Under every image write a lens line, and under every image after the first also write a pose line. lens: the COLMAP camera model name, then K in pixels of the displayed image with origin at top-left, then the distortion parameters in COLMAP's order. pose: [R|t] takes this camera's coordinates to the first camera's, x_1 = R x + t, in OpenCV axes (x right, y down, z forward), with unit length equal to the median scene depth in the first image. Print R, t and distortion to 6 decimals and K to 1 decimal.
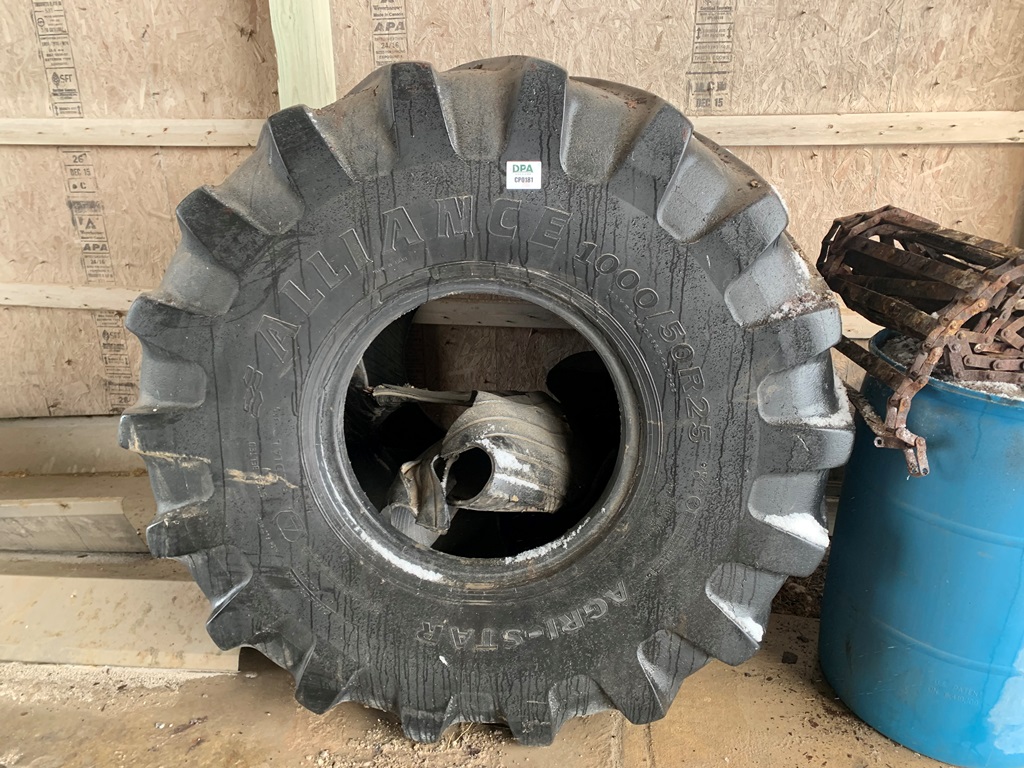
lens RADIAL K [[786.6, 0, 511.6], [0, 786.6, 383.2], [0, 0, 1]] dist [0.025860, -0.003861]
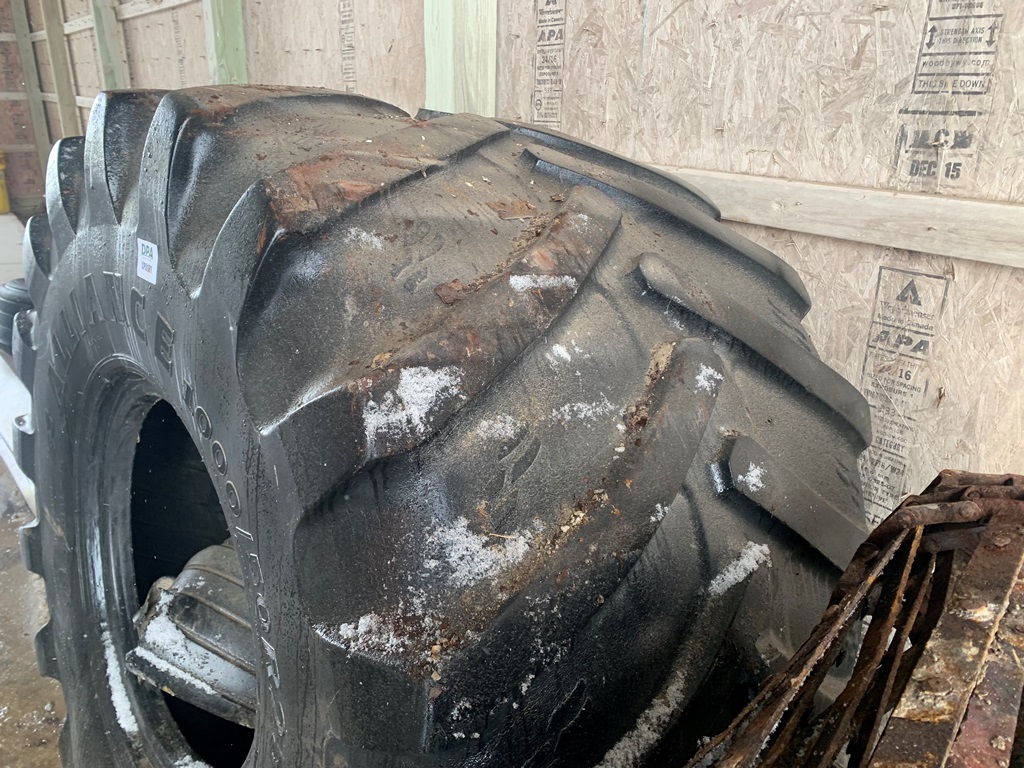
lens RADIAL K [[786.6, 0, 512.1], [0, 786.6, 384.9], [0, 0, 1]] dist [0.025860, -0.003861]
pose [[0.701556, 0.273117, -0.658199, 0.439066], [-0.274255, 0.955978, 0.104359, -0.197919], [0.657726, 0.107300, 0.745576, 0.443703]]
